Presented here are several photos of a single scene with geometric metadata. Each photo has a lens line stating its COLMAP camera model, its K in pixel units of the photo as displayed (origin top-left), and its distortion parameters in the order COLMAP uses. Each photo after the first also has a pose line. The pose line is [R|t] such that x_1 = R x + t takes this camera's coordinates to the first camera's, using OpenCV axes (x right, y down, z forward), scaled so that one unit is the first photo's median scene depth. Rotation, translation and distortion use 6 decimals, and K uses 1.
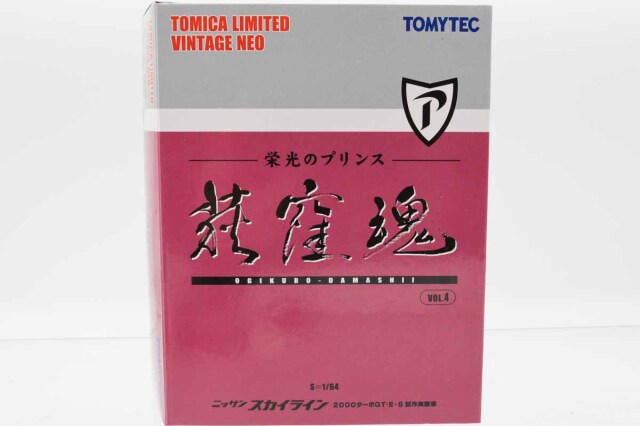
lens RADIAL K [[740.4, 0, 320.3], [0, 740.4, 210.6], [0, 0, 1]] dist [-0.049773, 0.000000]
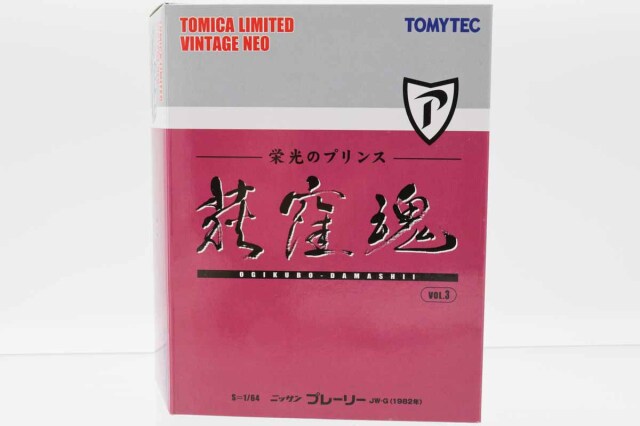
lens RADIAL K [[929.9, 0, 341.2], [0, 929.9, 197.3], [0, 0, 1]] dist [-0.028102, 0.000000]
pose [[0.999559, 0.005240, 0.029218, -0.012123], [-0.004271, 0.999442, -0.033113, 0.029132], [-0.029375, 0.032973, 0.999024, -0.283889]]
